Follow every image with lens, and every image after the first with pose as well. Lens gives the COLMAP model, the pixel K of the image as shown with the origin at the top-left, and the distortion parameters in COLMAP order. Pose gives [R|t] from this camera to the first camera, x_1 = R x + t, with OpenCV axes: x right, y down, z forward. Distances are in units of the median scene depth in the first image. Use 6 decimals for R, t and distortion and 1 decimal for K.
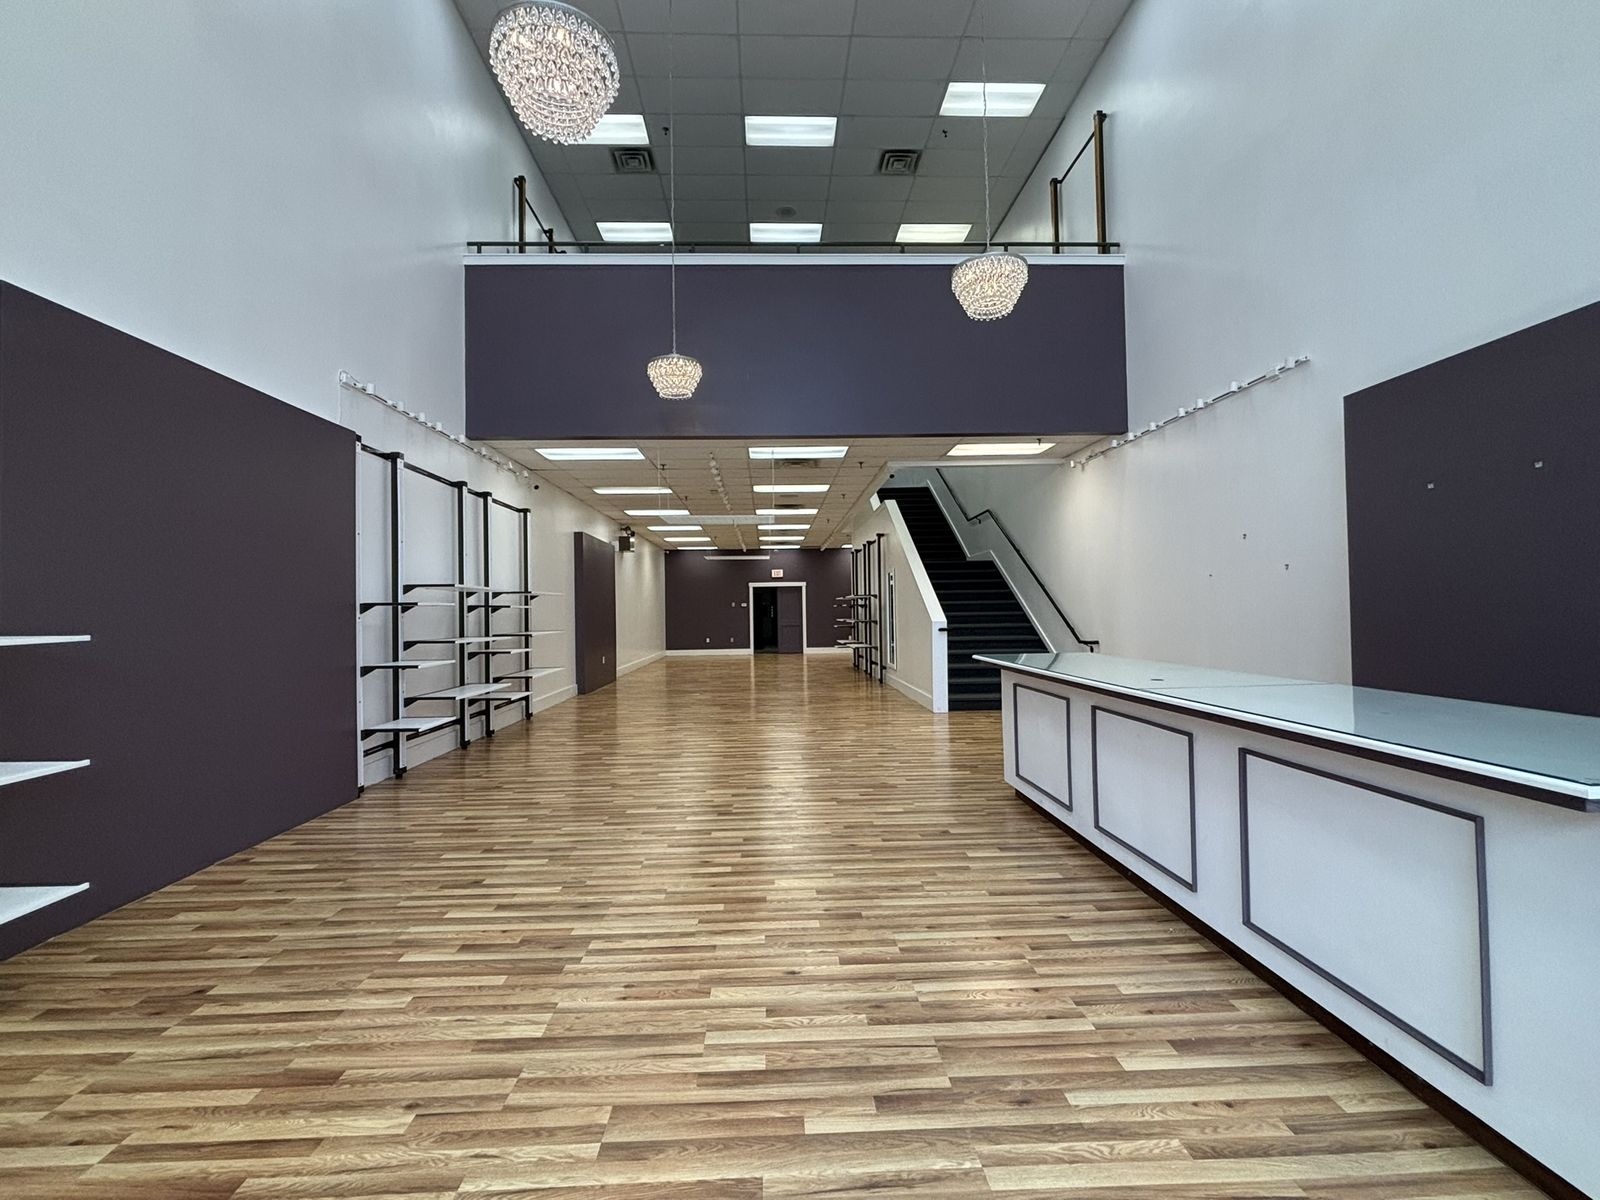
lens RADIAL K [[701.2, 0, 793.1], [0, 701.2, 605.4], [0, 0, 1]] dist [0.000812, -0.000755]
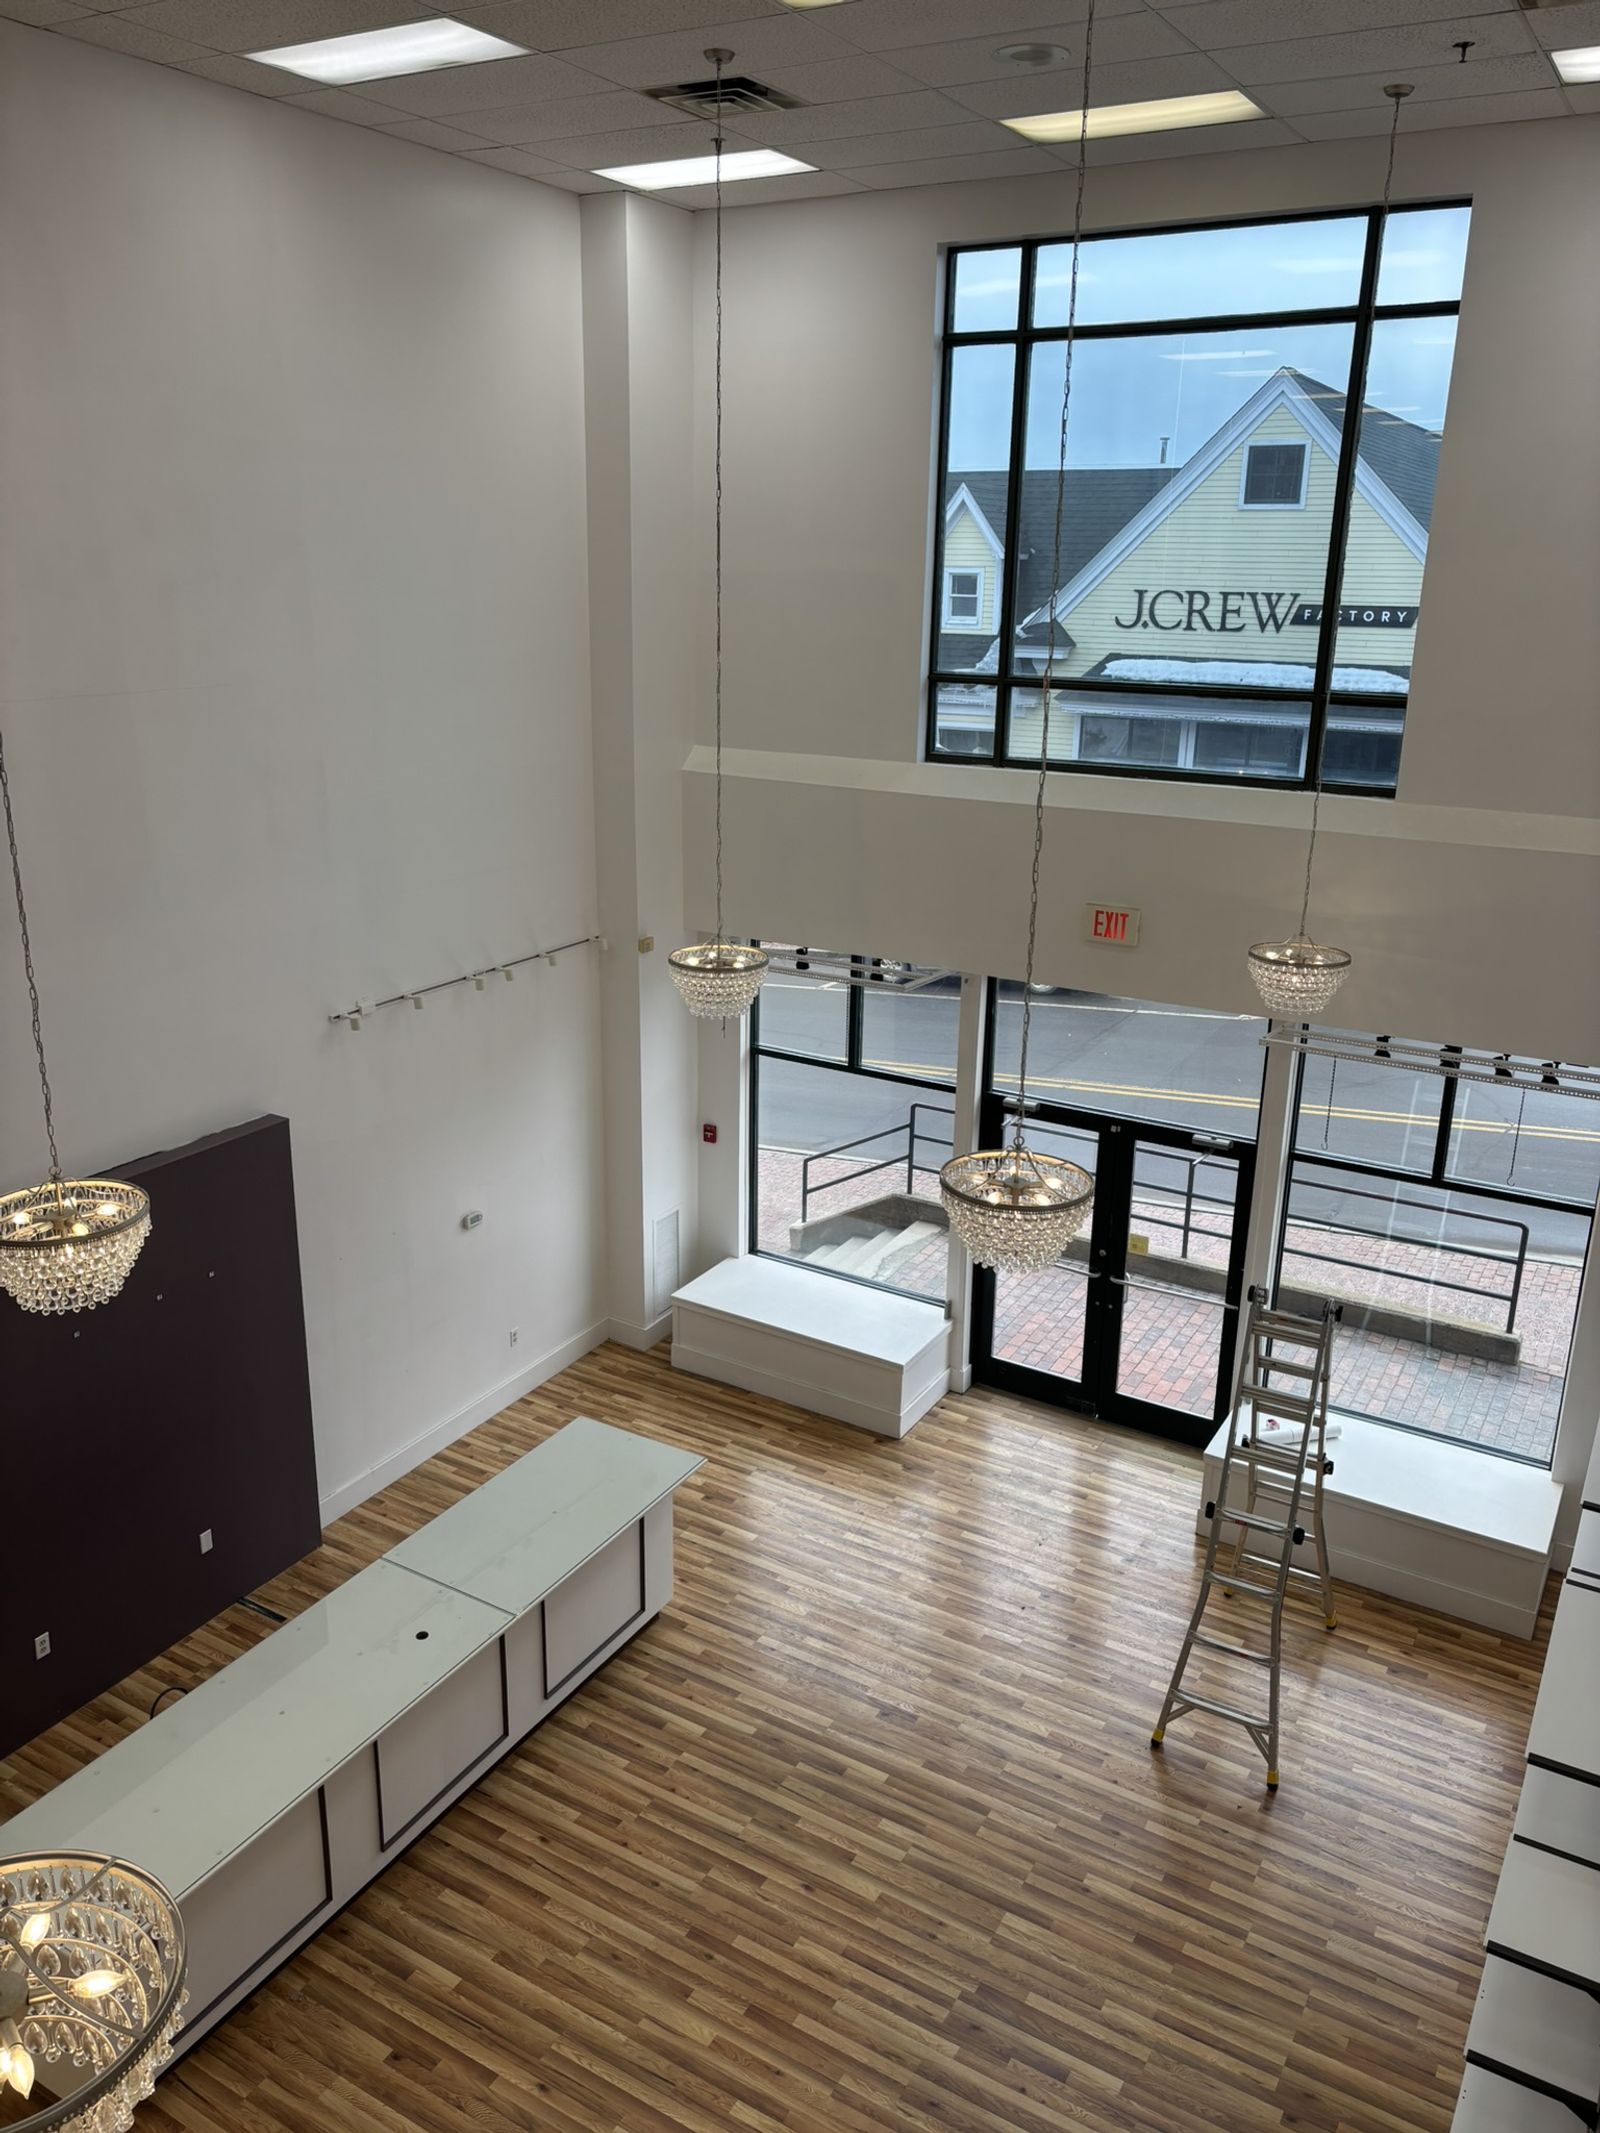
lens RADIAL K [[1611.9, 0, 809.1], [0, 1611.9, 1062.7], [0, 0, 1]] dist [0.058954, -0.037192]
pose [[-0.847649, -0.160704, 0.505633, -0.432283], [-0.011692, 0.958450, 0.285022, -0.591876], [-0.530428, 0.235687, -0.814308, 1.068576]]
